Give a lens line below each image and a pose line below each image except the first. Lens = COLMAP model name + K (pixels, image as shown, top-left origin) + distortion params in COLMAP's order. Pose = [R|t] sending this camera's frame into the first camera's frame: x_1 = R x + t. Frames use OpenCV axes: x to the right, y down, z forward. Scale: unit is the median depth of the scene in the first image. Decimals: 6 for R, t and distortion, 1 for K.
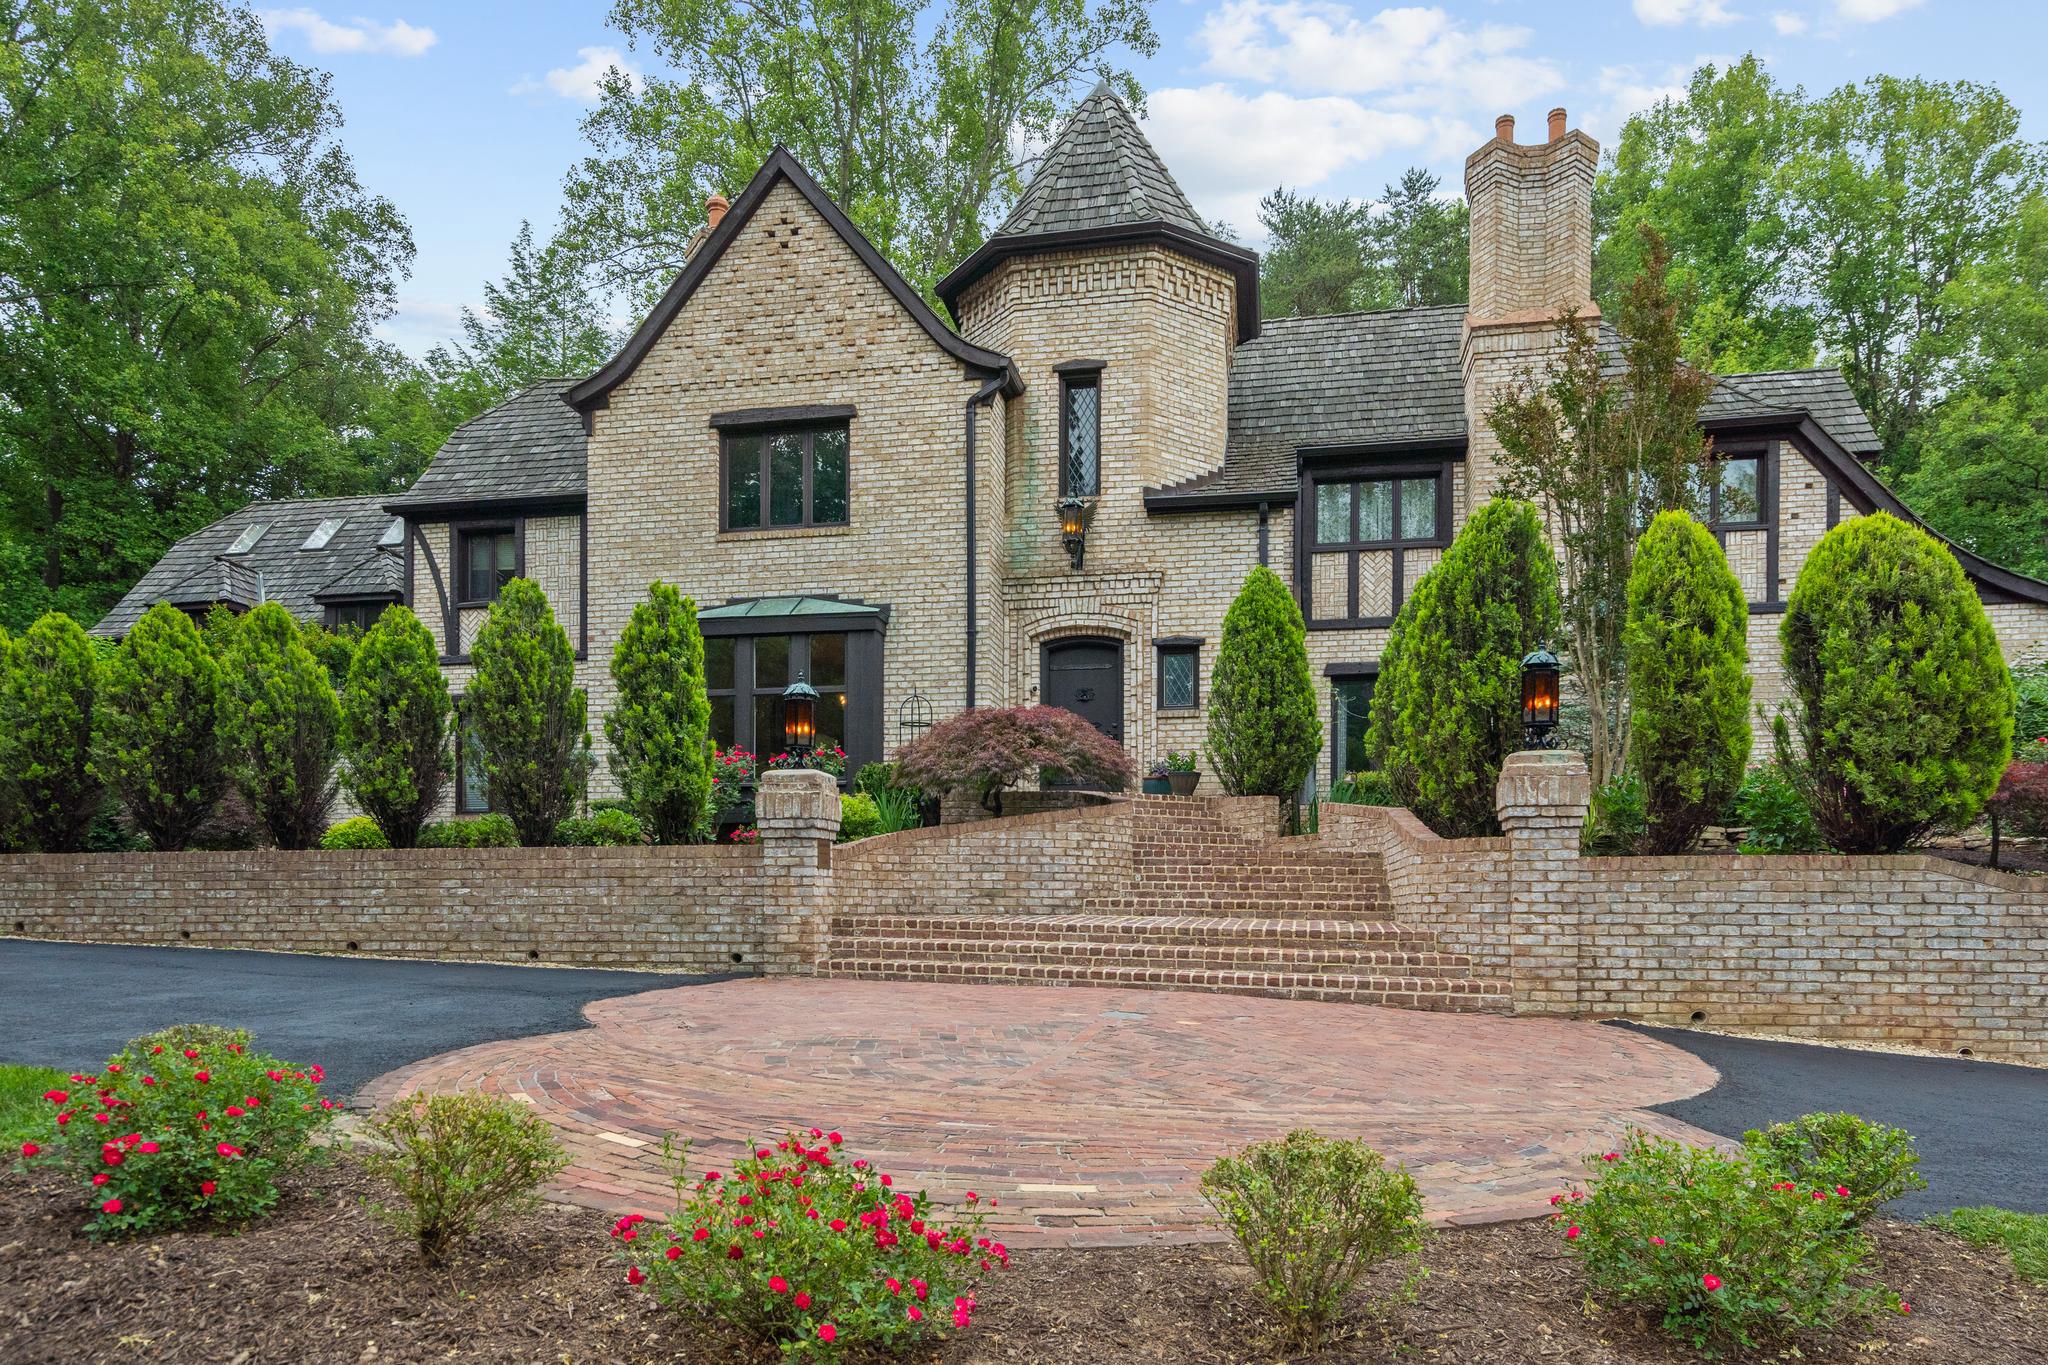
lens RADIAL K [[1216.0, 0, 1062.9], [0, 1216.0, 881.5], [0, 0, 1]] dist [0.008489, 0.004729]
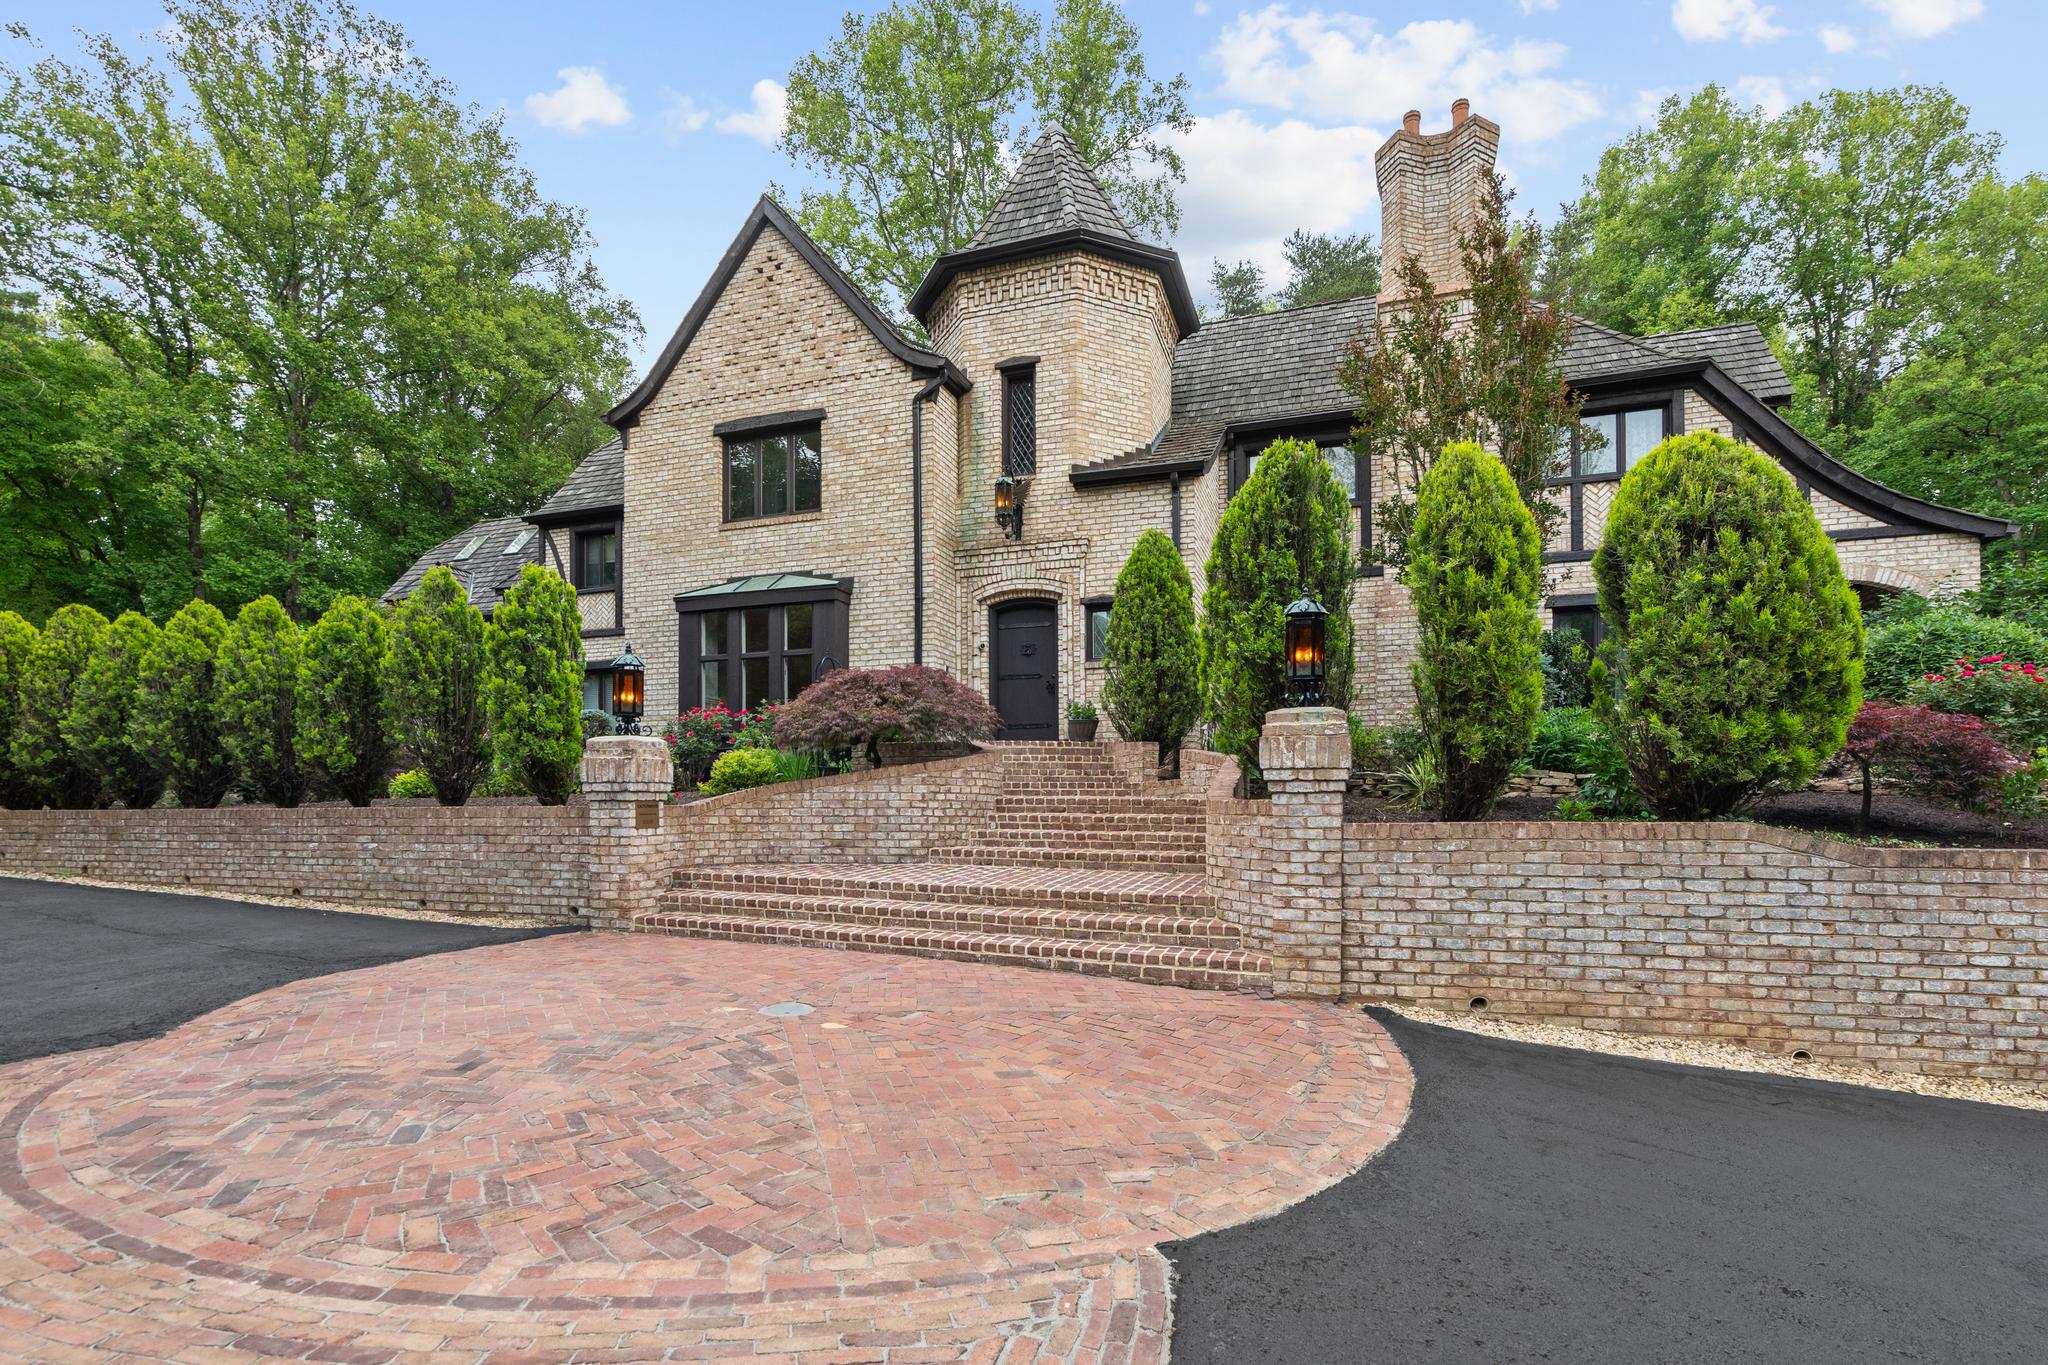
lens RADIAL K [[928.0, 0, 1042.5], [0, 928.0, 783.2], [0, 0, 1]] dist [-0.001667, 0.002921]
pose [[0.991170, -0.010192, -0.132204, 0.184850], [0.009731, 0.999944, -0.004135, -0.031437], [0.132238, 0.002812, 0.991214, 0.178276]]
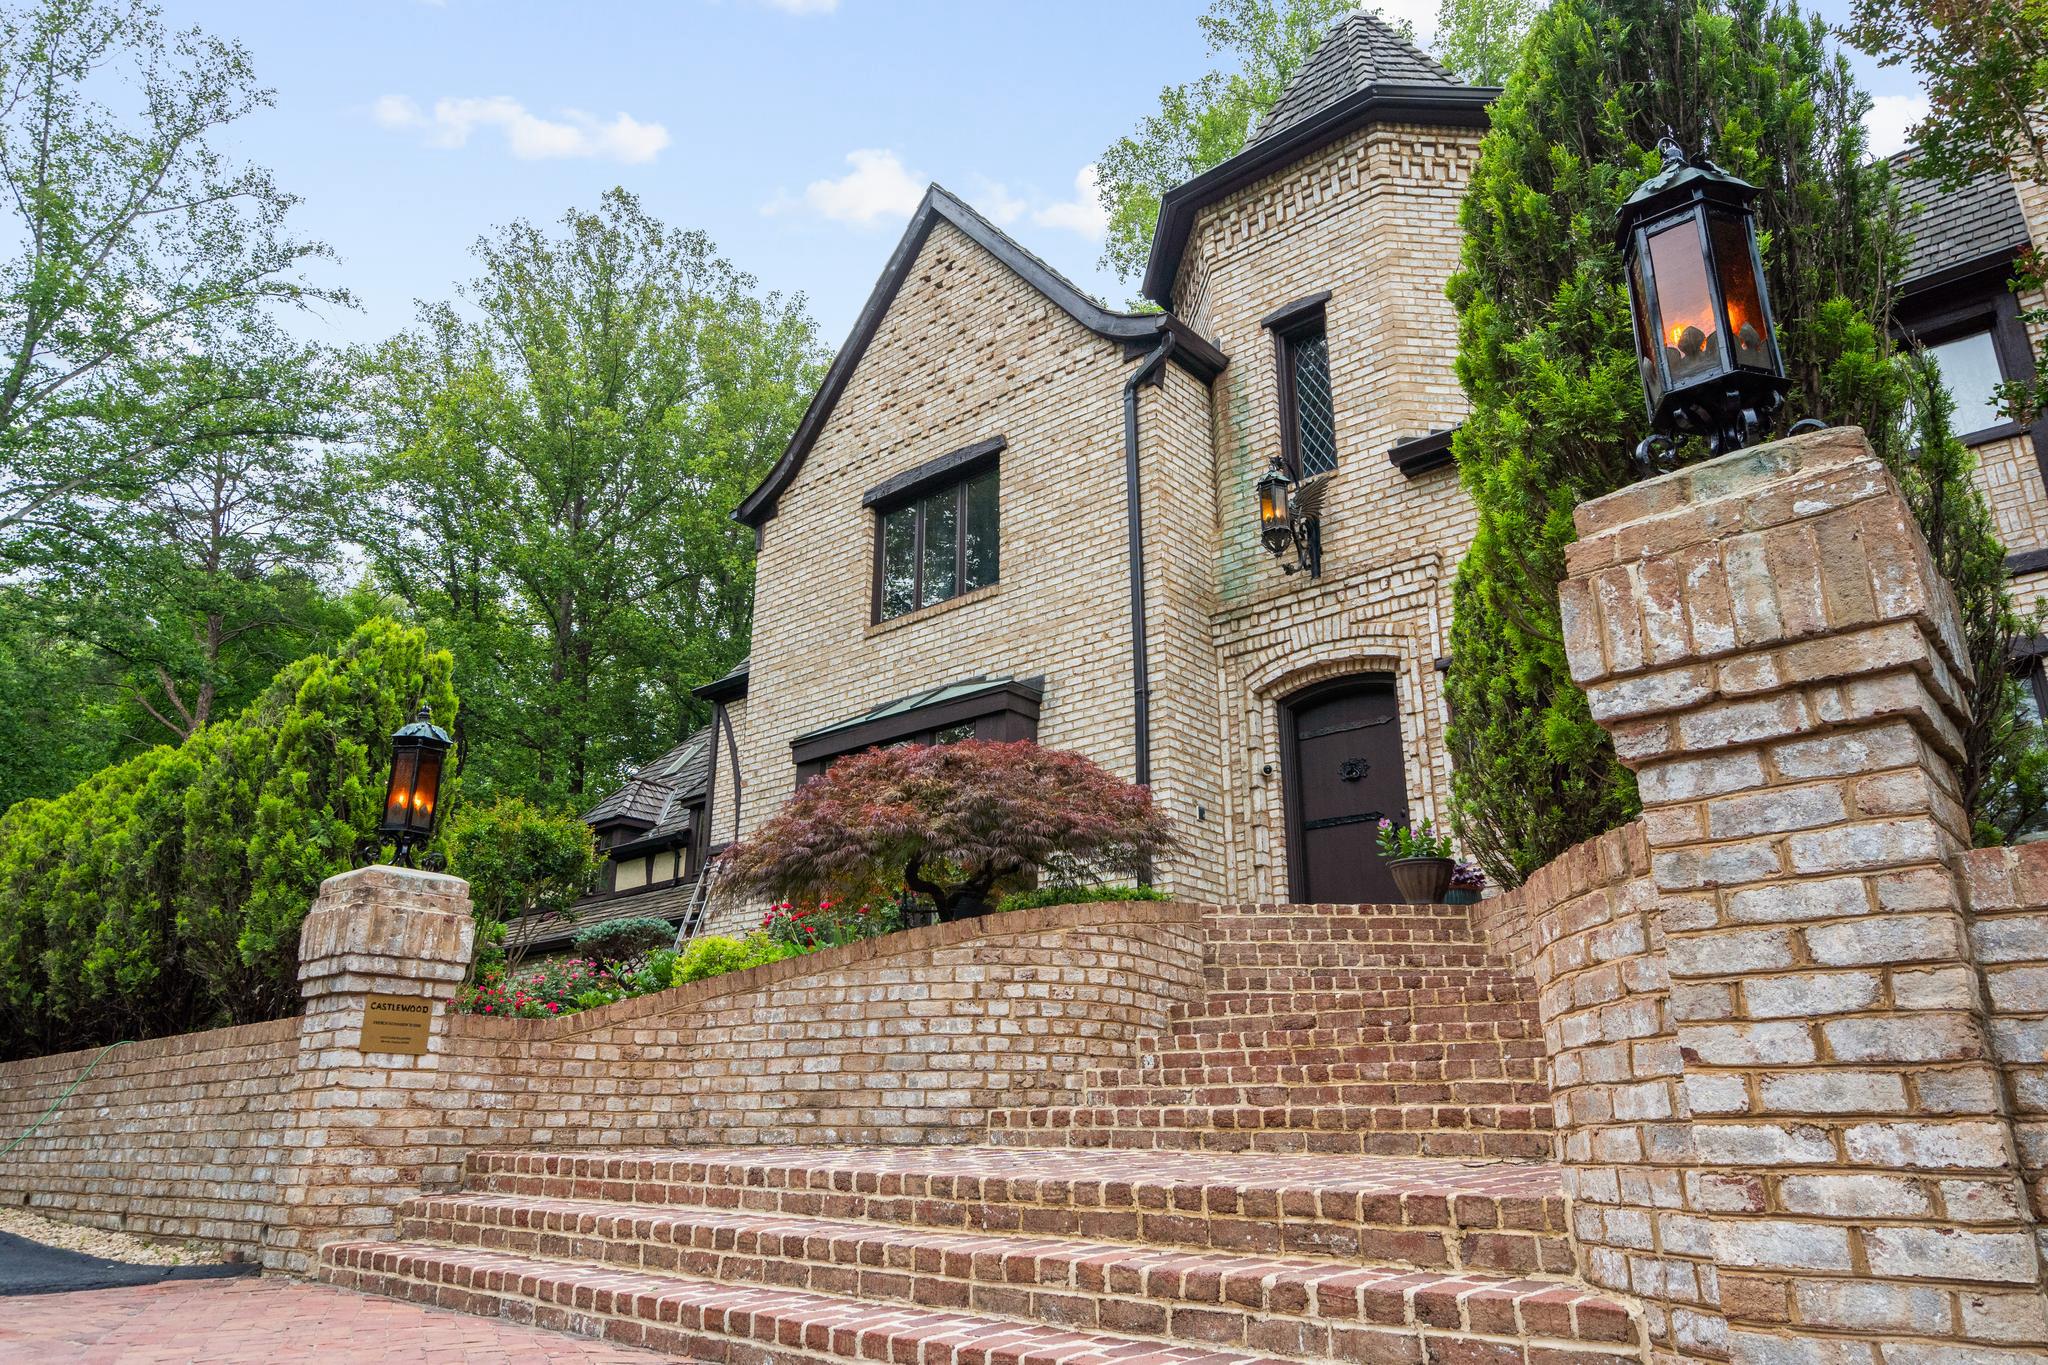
lens RADIAL K [[1333.6, 0, 1053.5], [0, 1333.6, 667.2], [0, 0, 1]] dist [0.009773, 0.001276]
pose [[0.878959, -0.165101, -0.447407, 0.248632], [0.013922, 0.946644, -0.321980, 0.015946], [0.476694, 0.276778, 0.834360, 0.445442]]
